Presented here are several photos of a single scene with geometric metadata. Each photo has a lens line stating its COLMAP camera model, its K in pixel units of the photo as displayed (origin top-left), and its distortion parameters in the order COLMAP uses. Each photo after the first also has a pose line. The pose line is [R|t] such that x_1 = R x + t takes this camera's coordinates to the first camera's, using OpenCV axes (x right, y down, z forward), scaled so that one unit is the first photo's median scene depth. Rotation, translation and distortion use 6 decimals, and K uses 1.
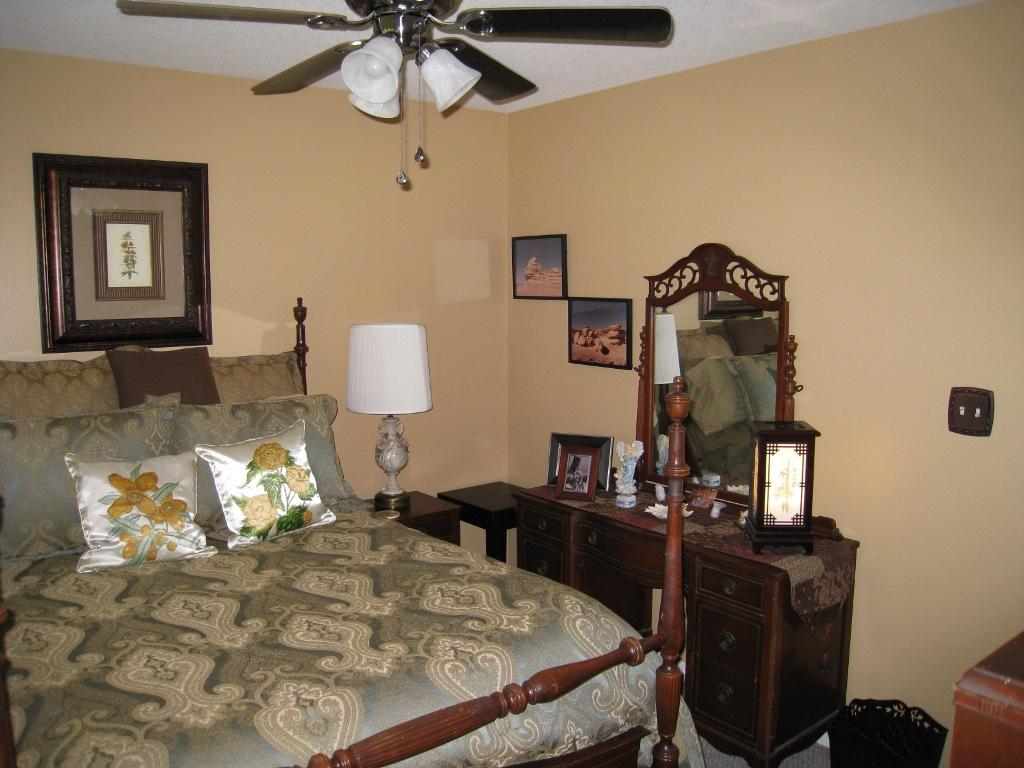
lens RADIAL K [[841.7, 0, 504.2], [0, 841.7, 380.5], [0, 0, 1]] dist [-0.159545, 0.088960]
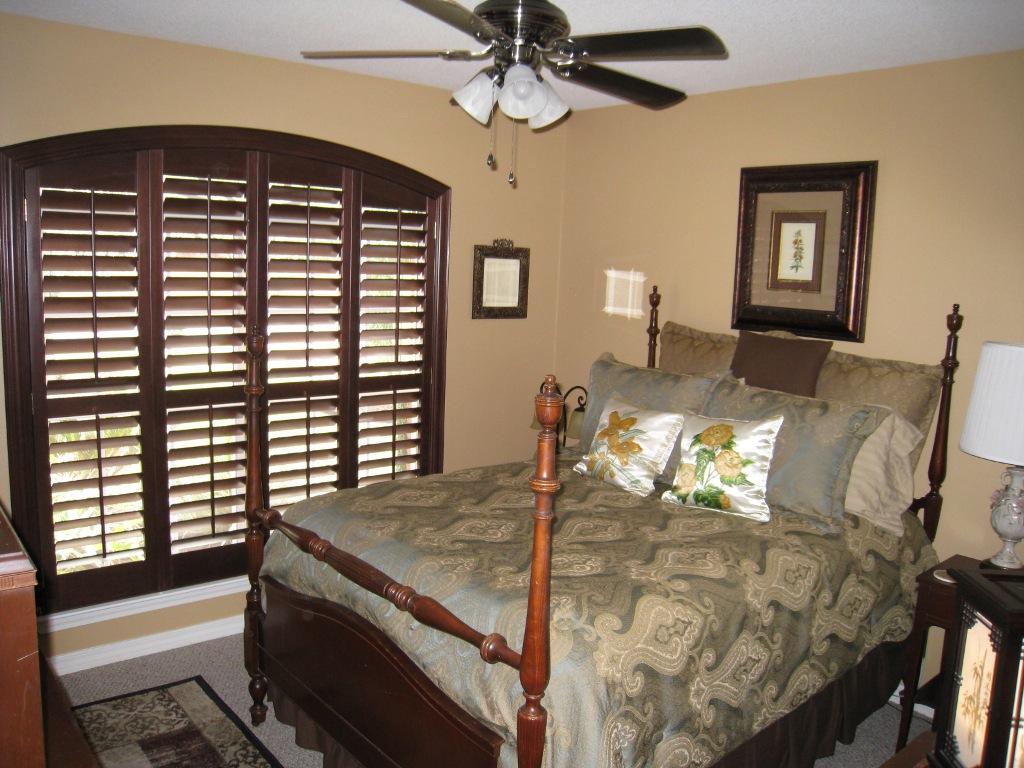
lens RADIAL K [[841.7, 0, 501.0], [0, 841.7, 385.0], [0, 0, 1]] dist [-0.159545, 0.088960]
pose [[0.031459, 0.142438, -0.989304, 0.665206], [-0.157522, 0.978131, 0.135821, -0.064340], [0.987014, 0.151564, 0.053208, 0.572109]]
